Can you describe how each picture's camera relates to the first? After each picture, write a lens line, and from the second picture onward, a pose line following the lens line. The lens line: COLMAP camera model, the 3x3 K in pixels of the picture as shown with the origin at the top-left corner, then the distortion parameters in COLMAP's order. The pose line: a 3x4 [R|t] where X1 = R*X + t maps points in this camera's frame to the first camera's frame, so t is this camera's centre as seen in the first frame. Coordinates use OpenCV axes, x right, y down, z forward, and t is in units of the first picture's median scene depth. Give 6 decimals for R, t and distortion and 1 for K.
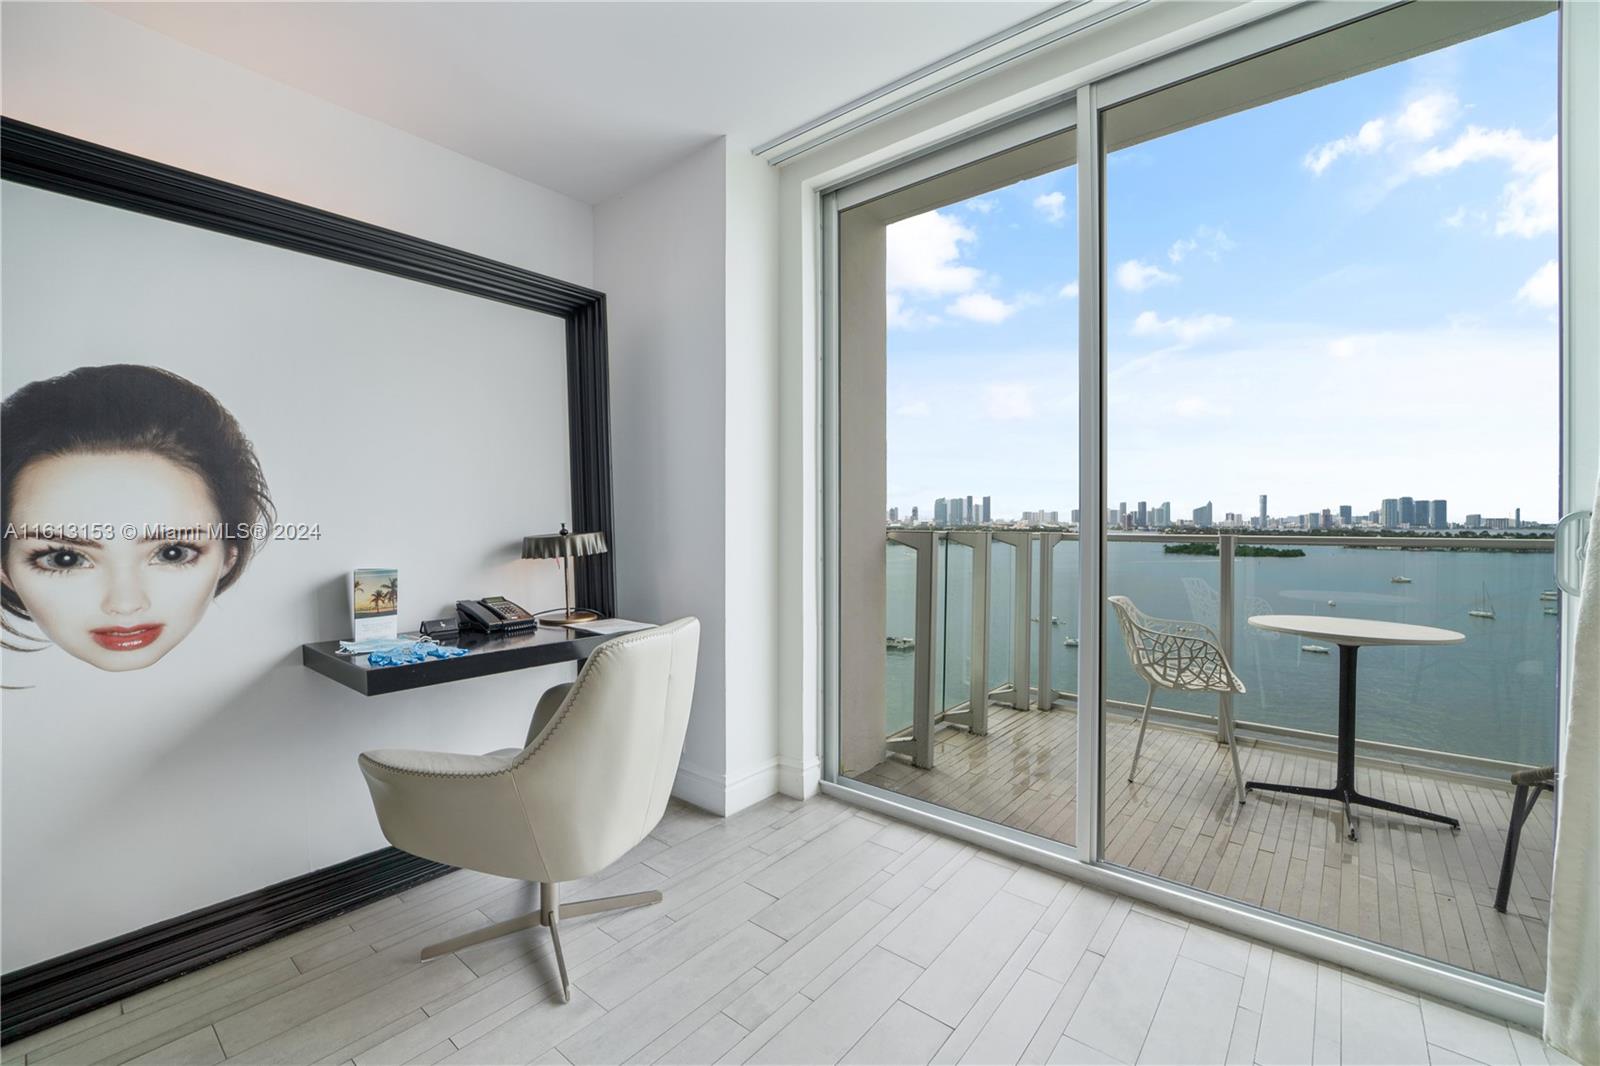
lens RADIAL K [[672.9, 0, 790.9], [0, 672.9, 523.3], [0, 0, 1]] dist [-0.020766, 0.000127]
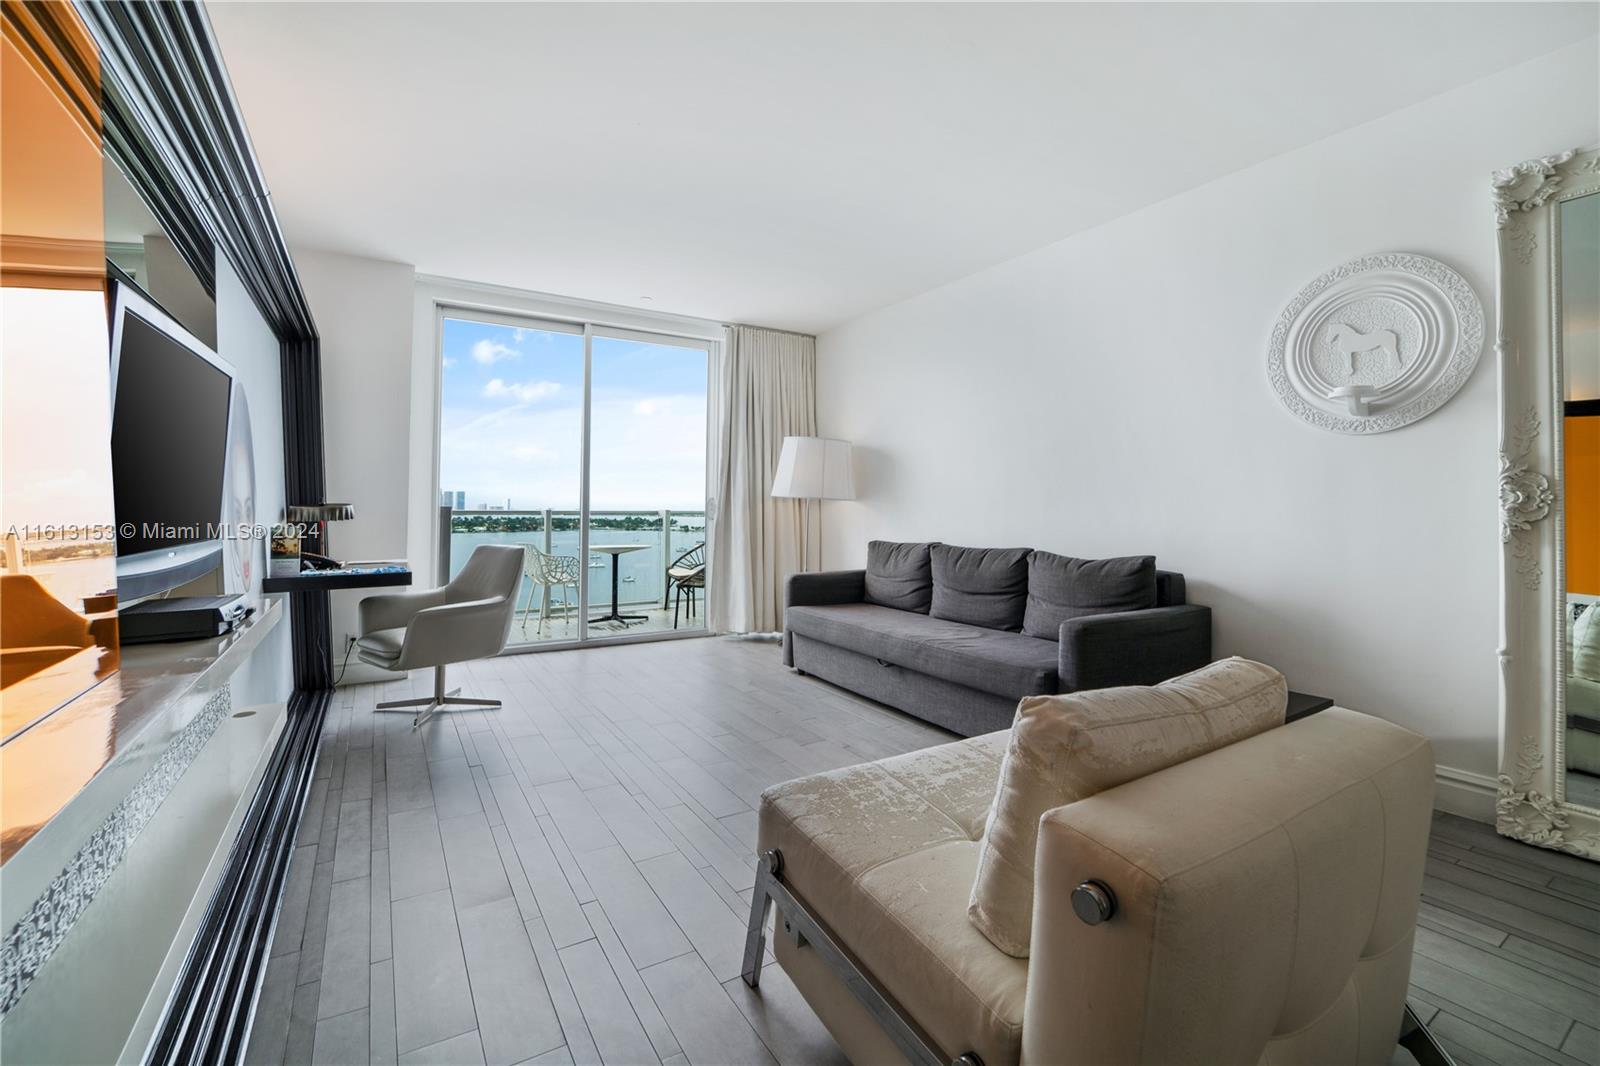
lens RADIAL K [[675.7, 0, 799.6], [0, 675.7, 512.3], [0, 0, 1]] dist [-0.021231, -0.000048]
pose [[0.320028, -0.004714, 0.947396, -1.726965], [0.002240, 0.999989, 0.004219, 0.033848], [-0.947405, 0.000772, 0.320035, -0.562071]]
